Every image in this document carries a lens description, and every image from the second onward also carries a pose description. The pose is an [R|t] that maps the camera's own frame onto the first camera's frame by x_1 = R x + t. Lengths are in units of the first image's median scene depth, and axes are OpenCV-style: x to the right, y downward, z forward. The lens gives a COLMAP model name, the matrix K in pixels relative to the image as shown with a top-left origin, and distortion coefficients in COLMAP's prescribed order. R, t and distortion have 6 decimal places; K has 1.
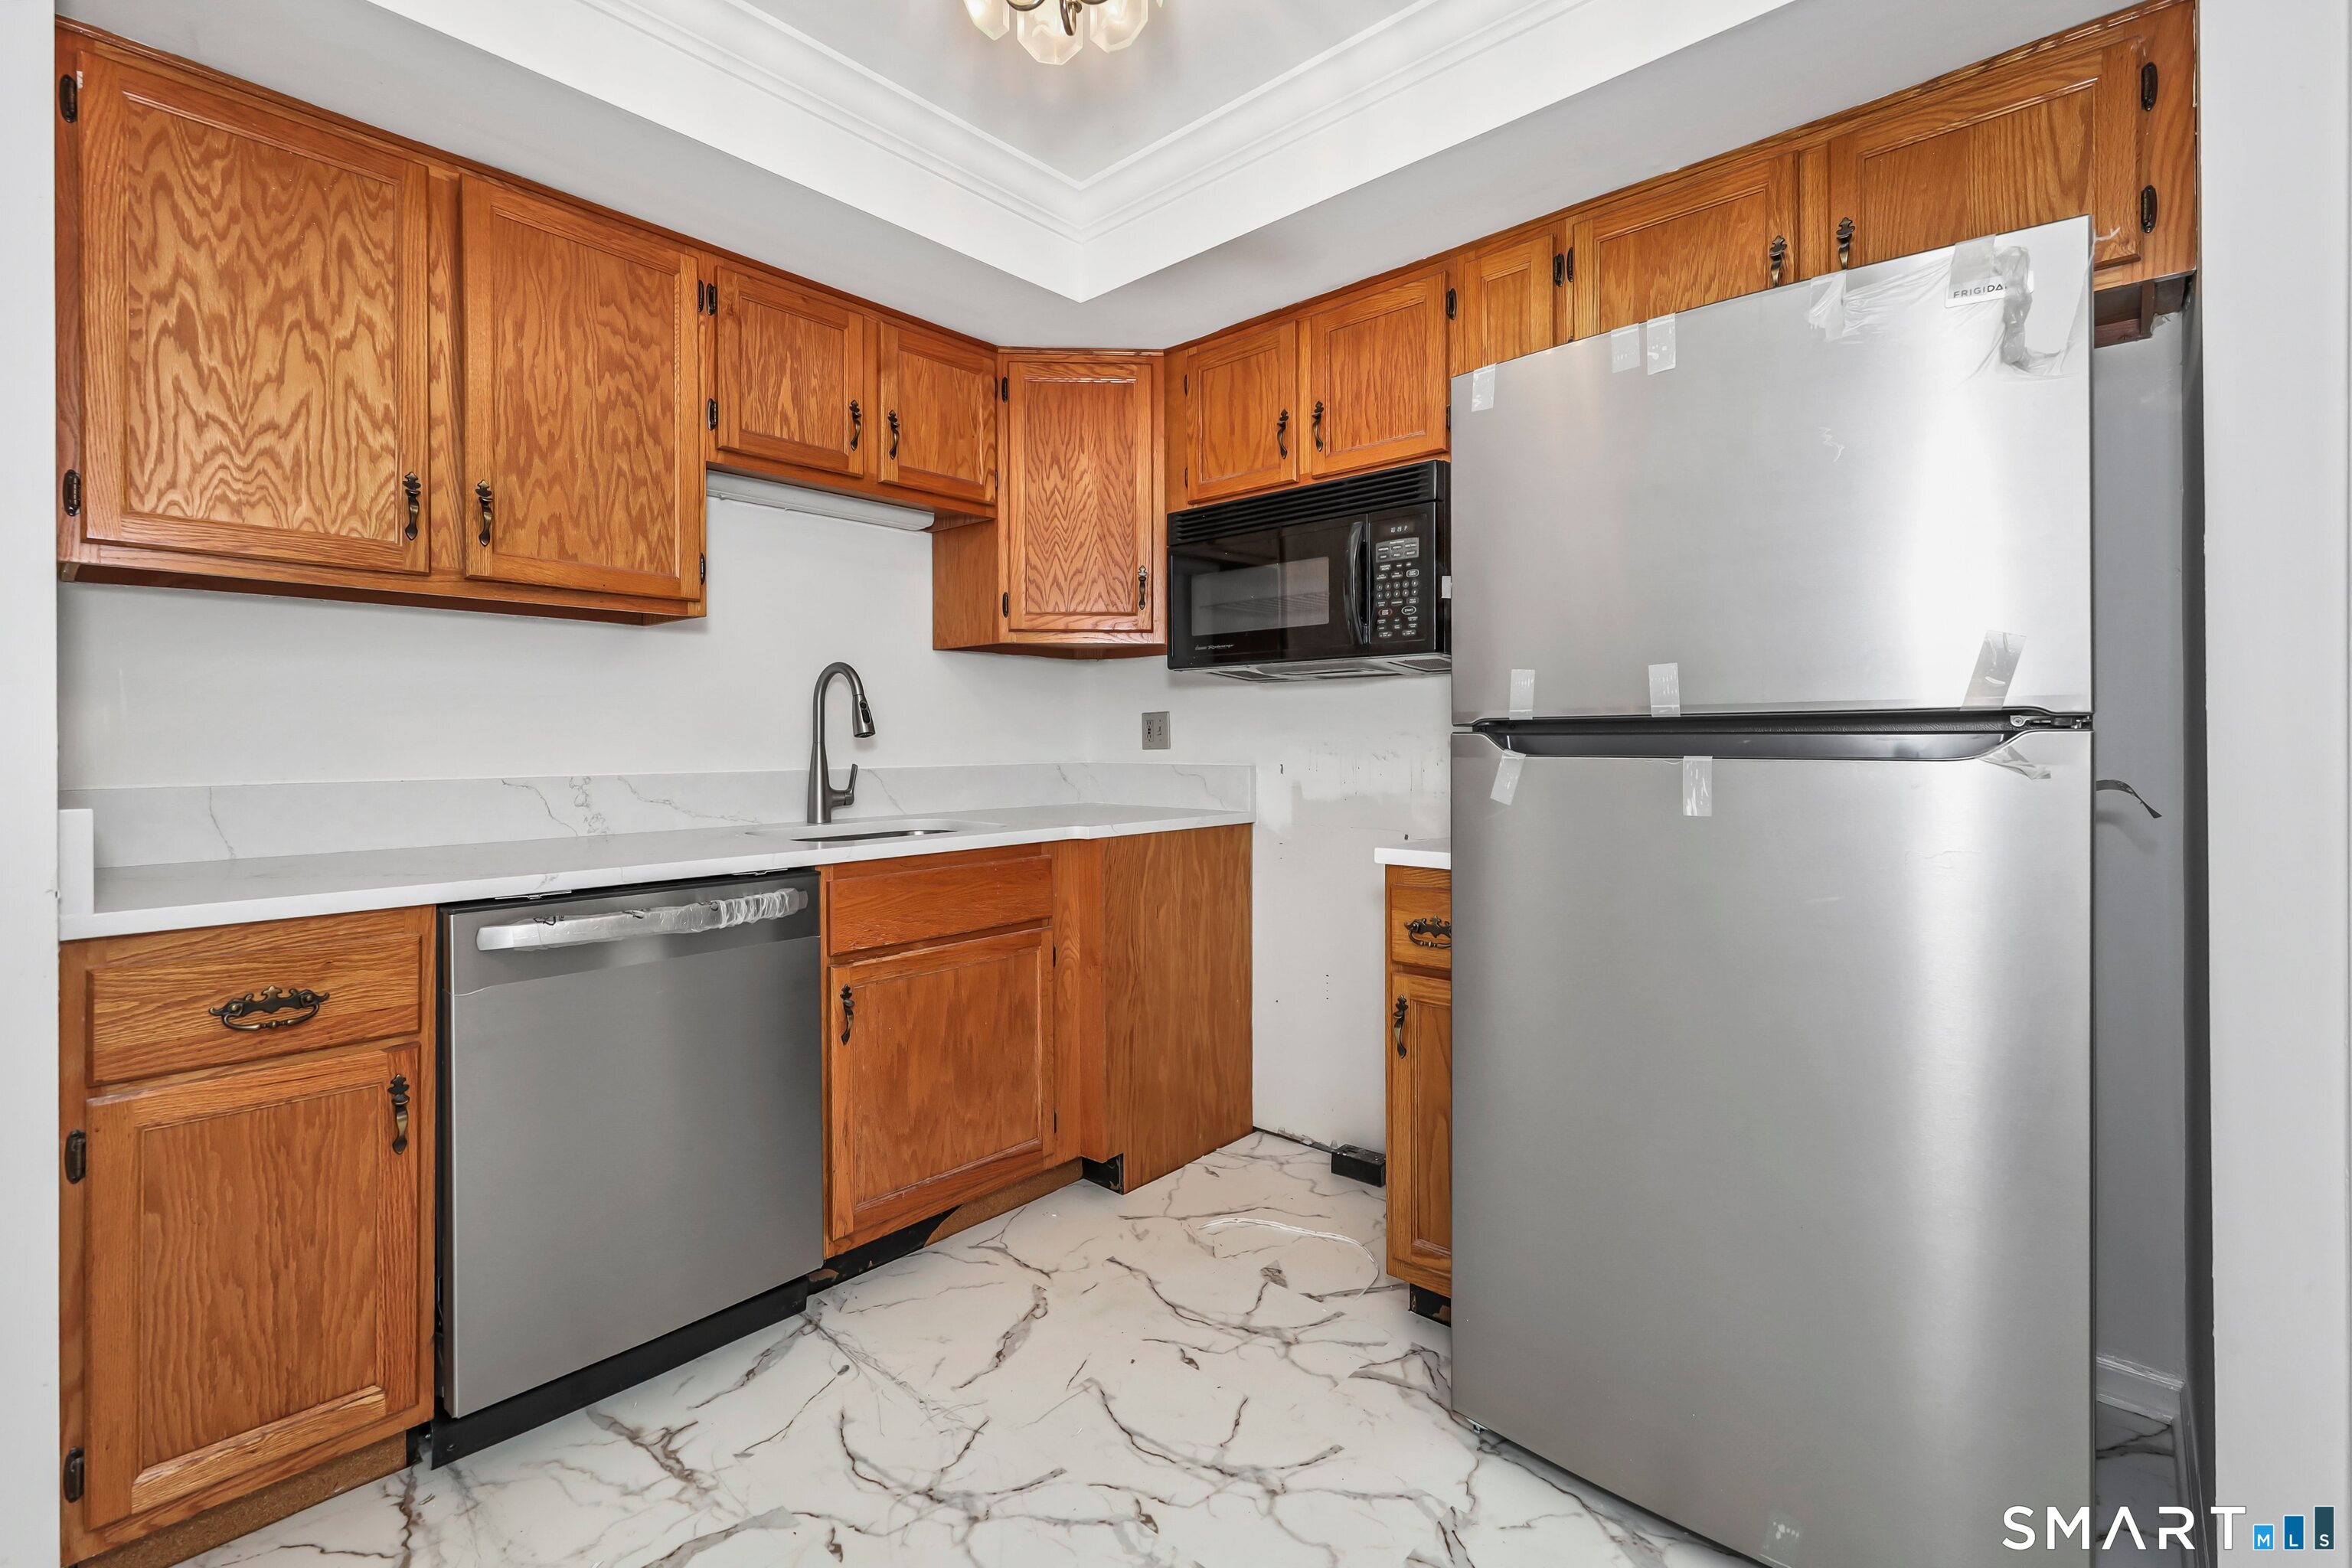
lens RADIAL K [[1054.0, 0, 1176.0], [0, 1054.0, 731.3], [0, 0, 1]] dist [0.004978, -0.000337]
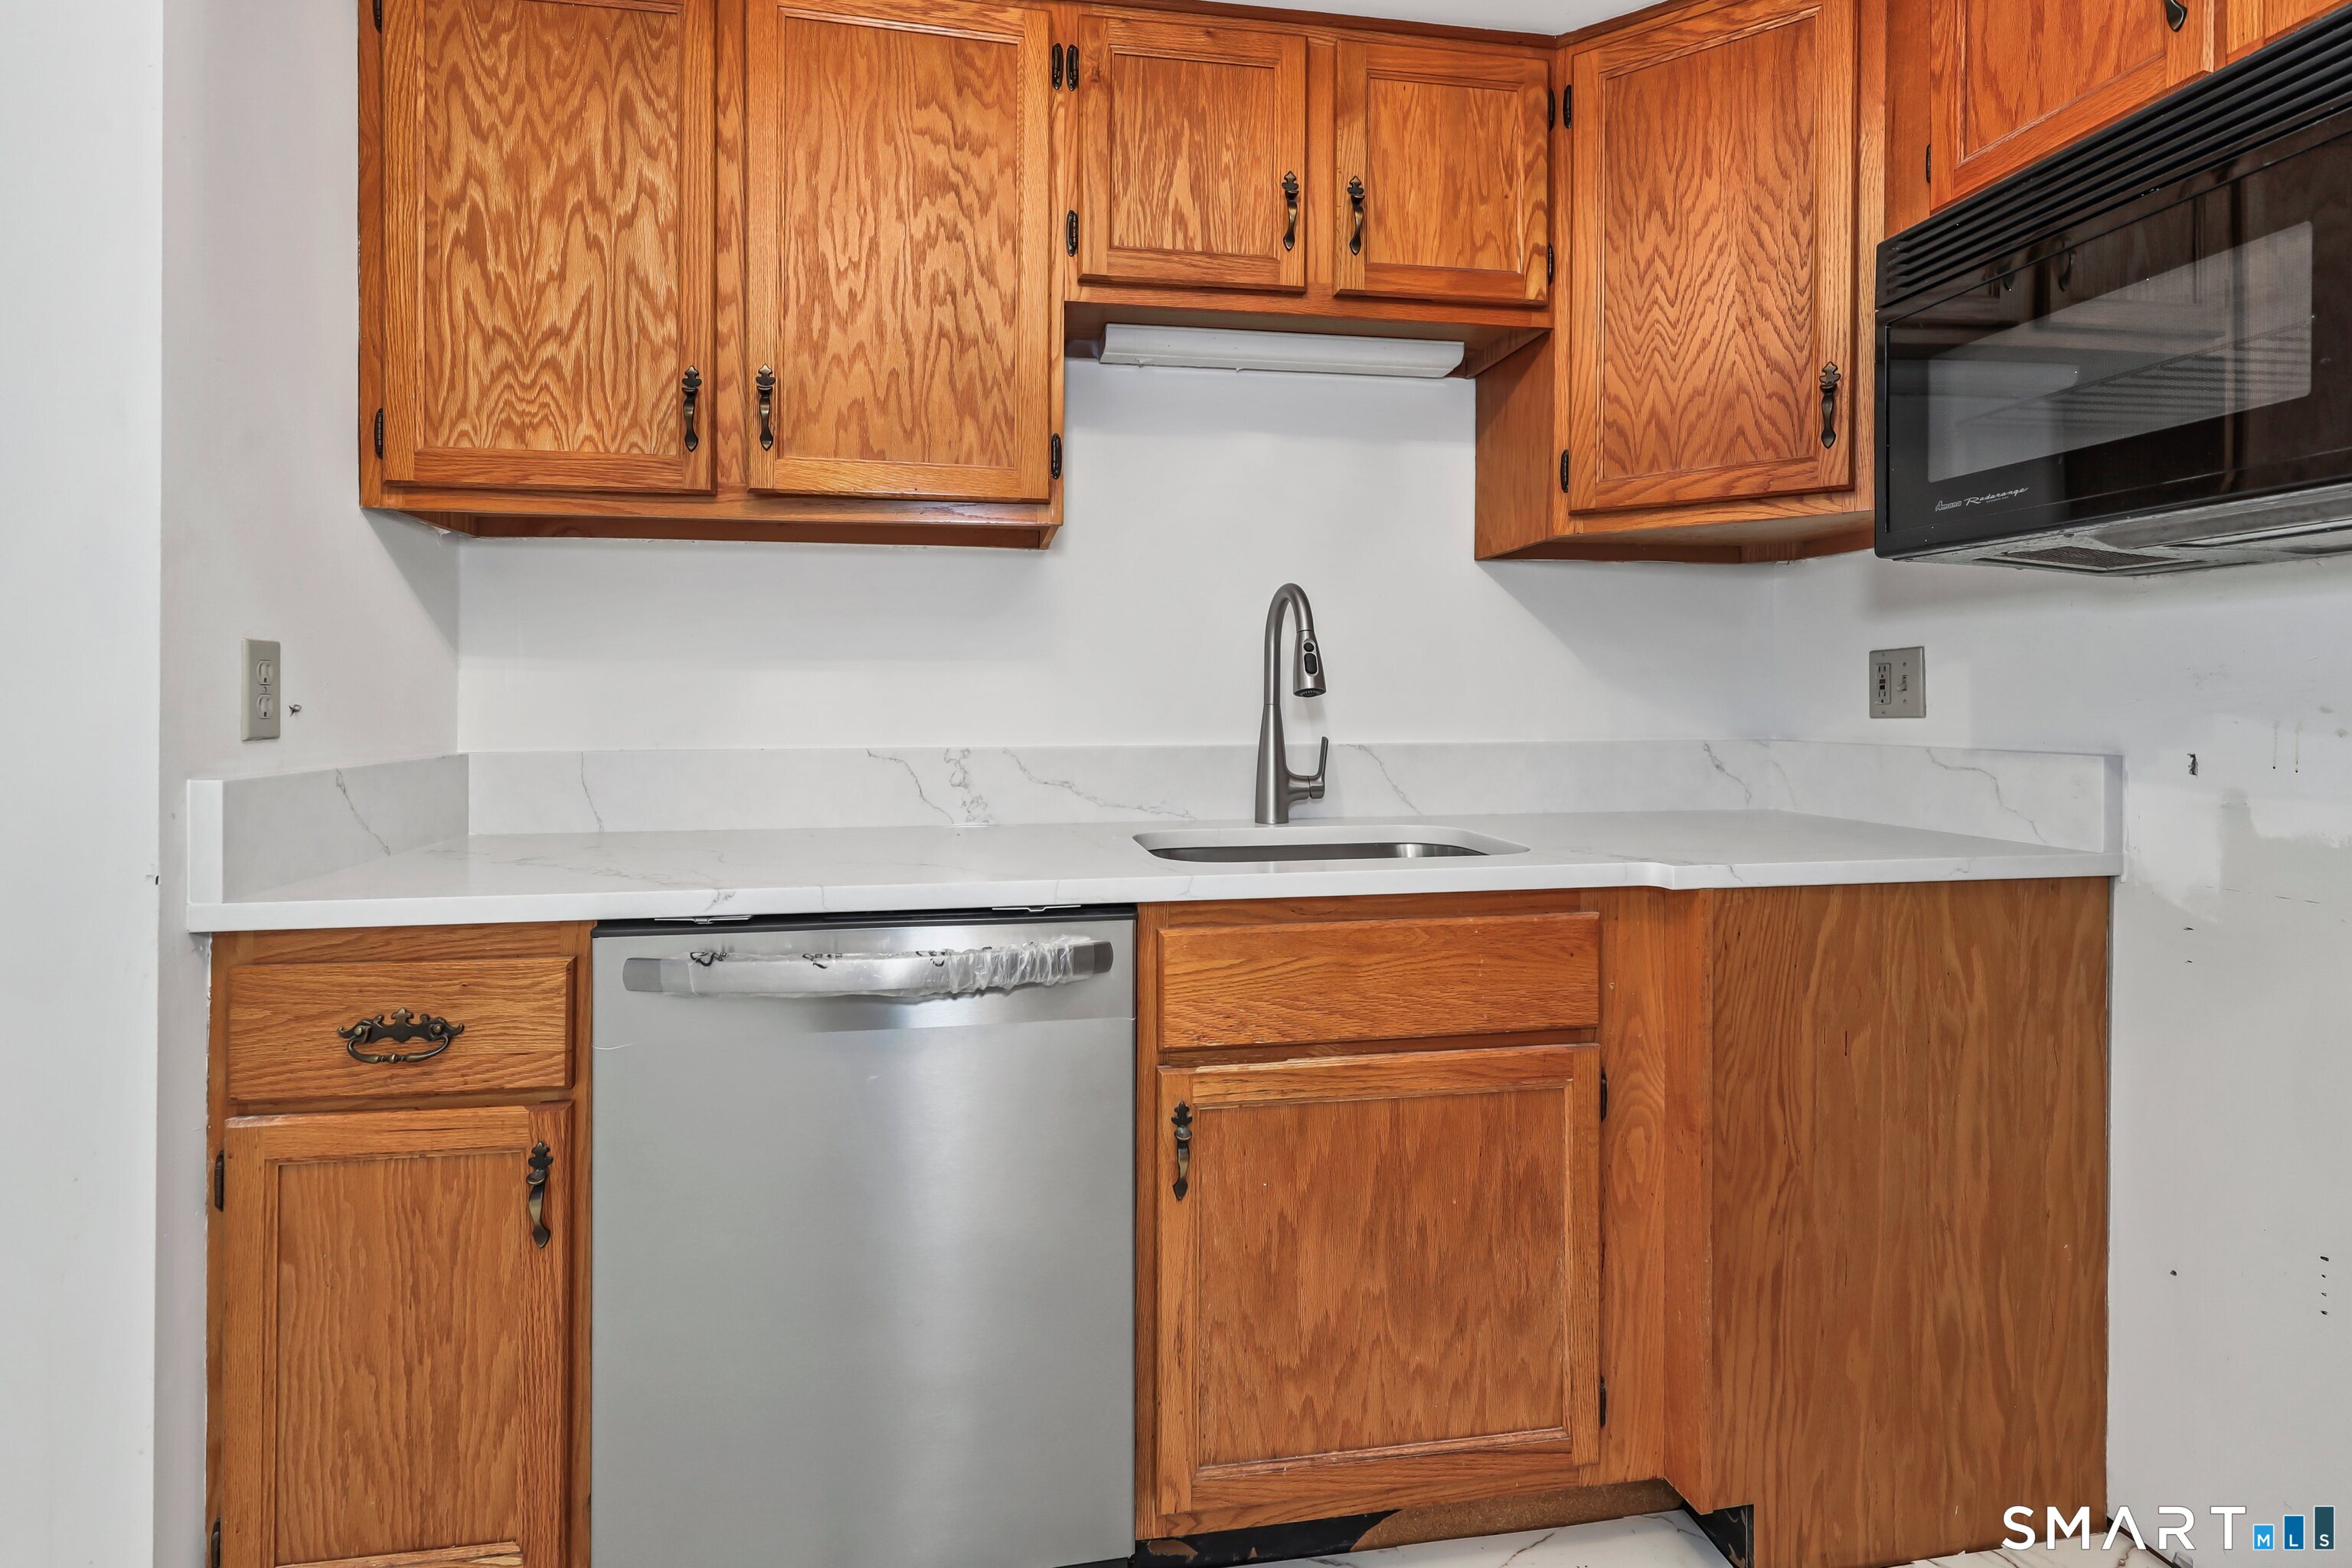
lens RADIAL K [[1172.4, 0, 1166.1], [0, 1172.4, 710.7], [0, 0, 1]] dist [0.003251, 0.000049]
pose [[0.779493, 0.004970, -0.626392, 0.104173], [0.005010, 0.999887, 0.014169, 0.004684], [0.626391, -0.014183, 0.779380, 0.474969]]
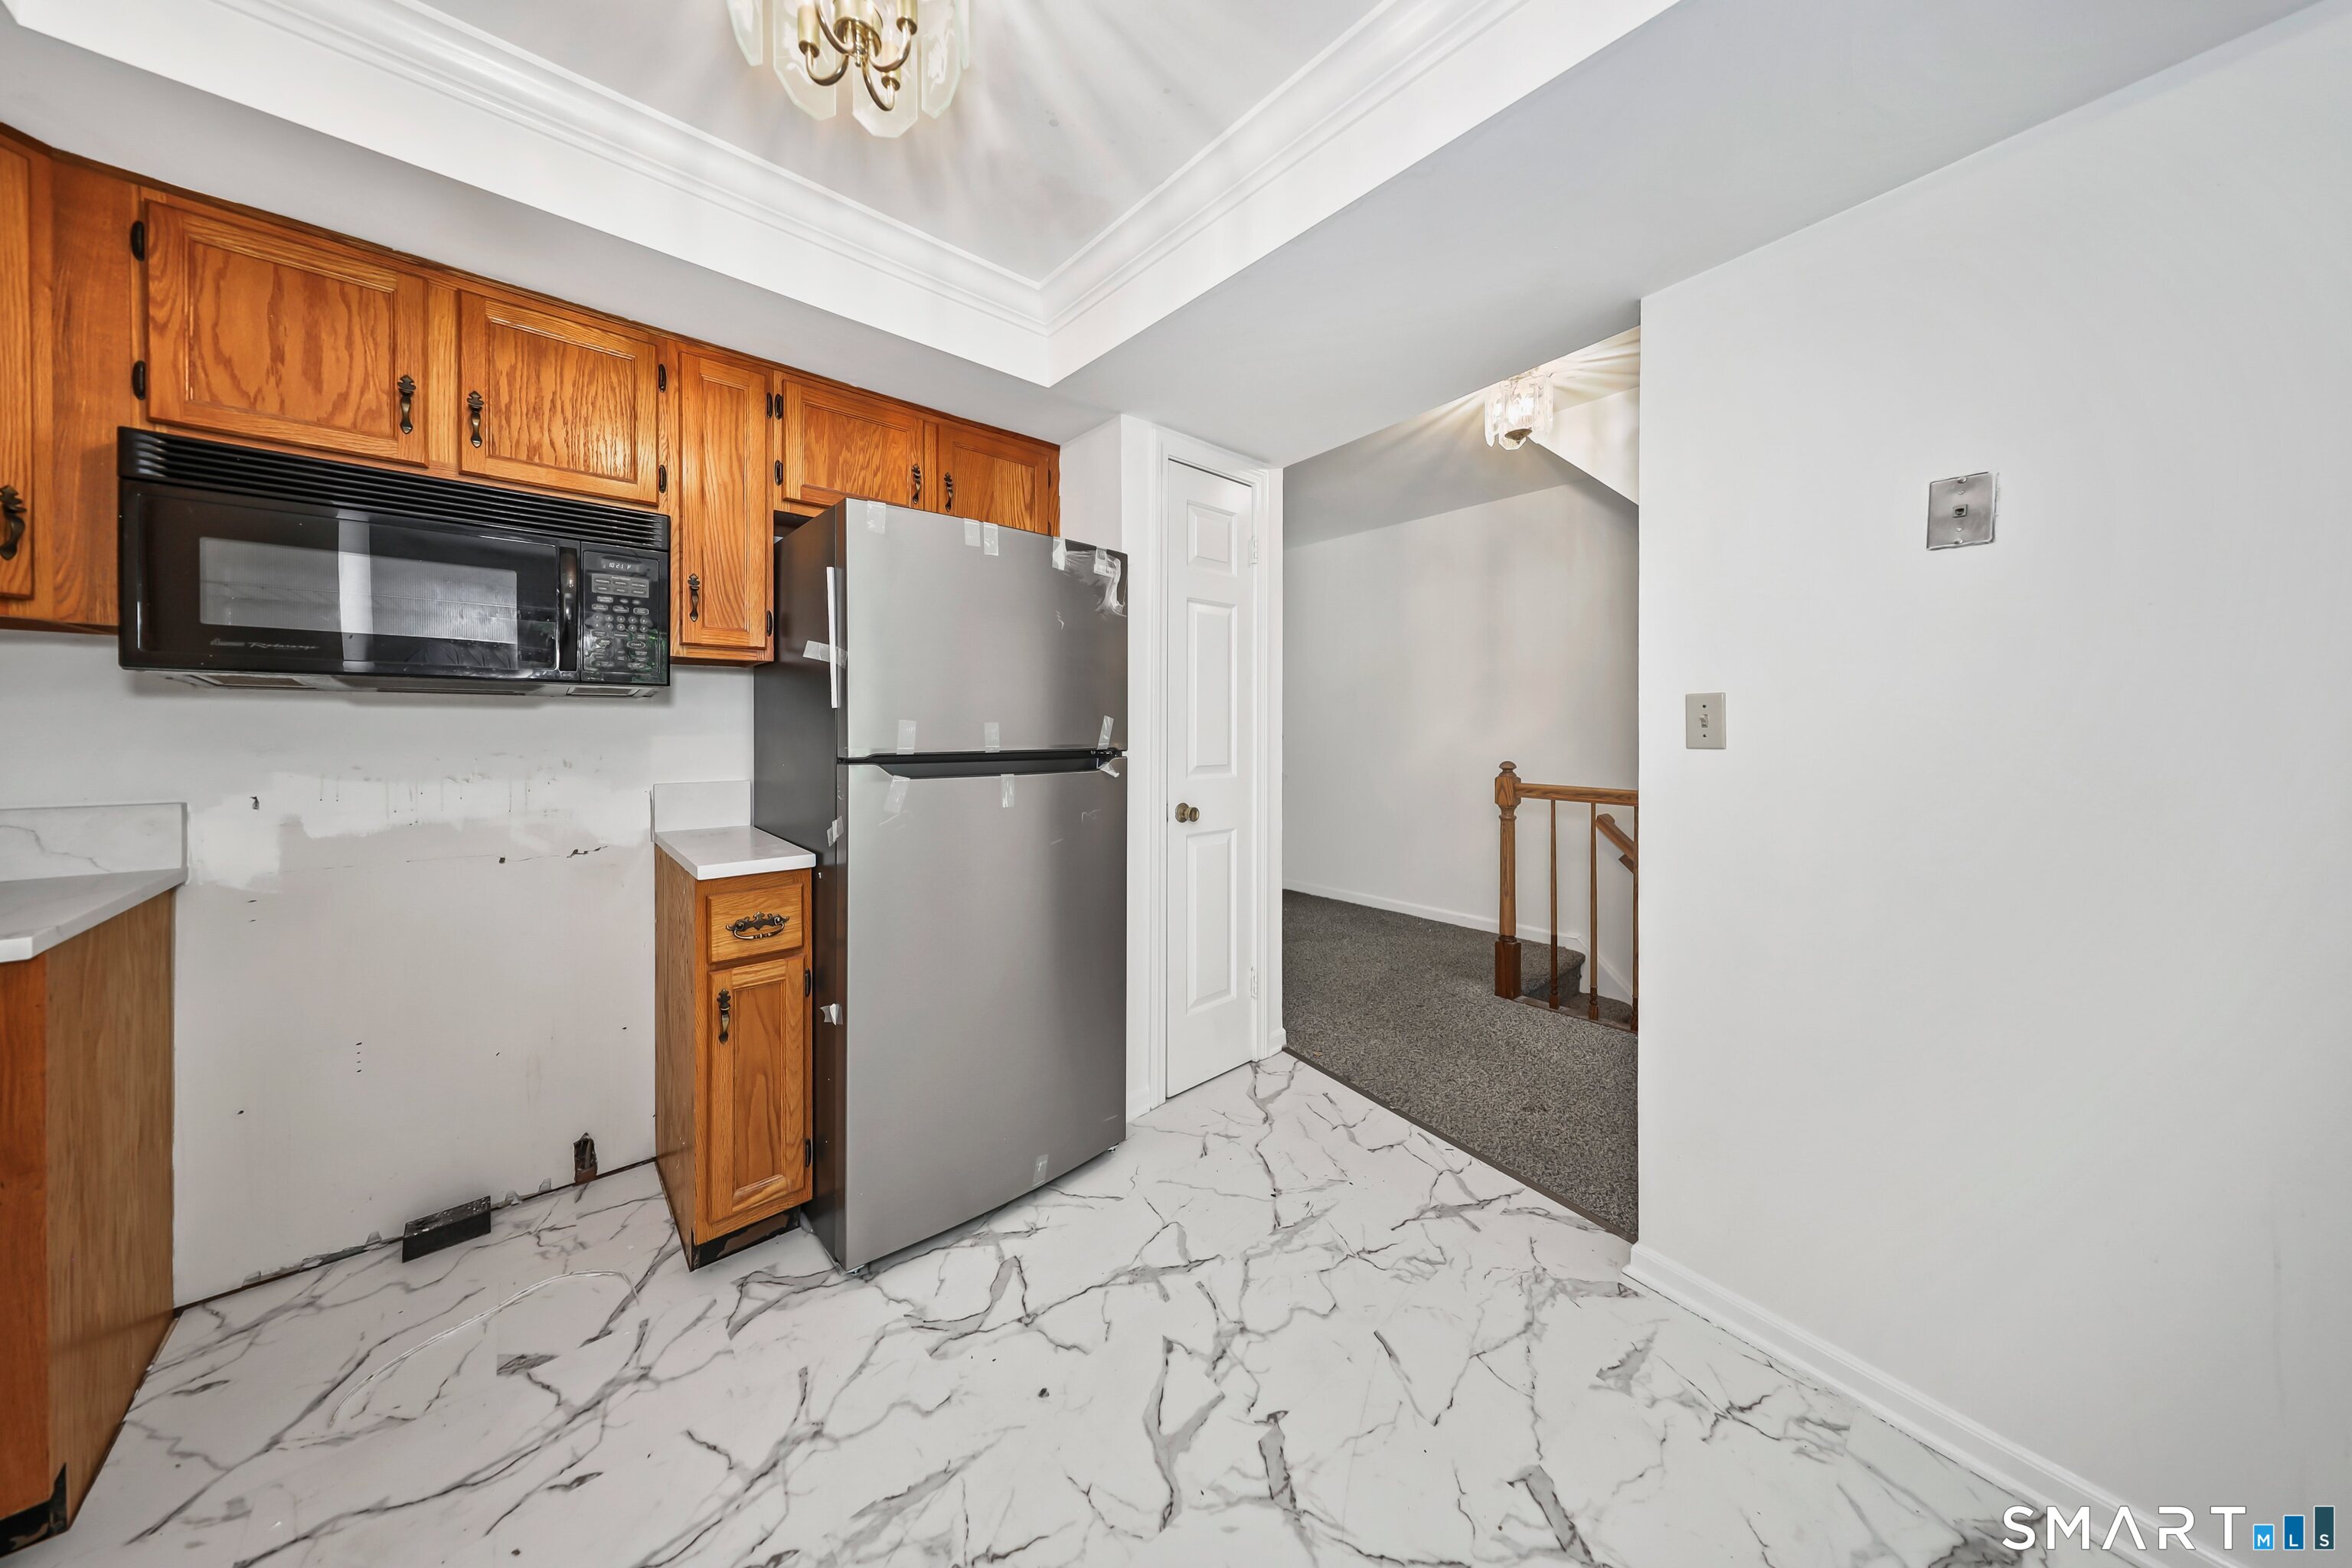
lens RADIAL K [[737.4, 0, 1165.1], [0, 737.4, 717.8], [0, 0, 1]] dist [0.000959, 0.000091]
pose [[0.112144, 0.013792, 0.993596, -0.514105], [-0.016361, 0.999794, -0.012031, -0.043753], [-0.993557, -0.014907, 0.112347, 0.412202]]
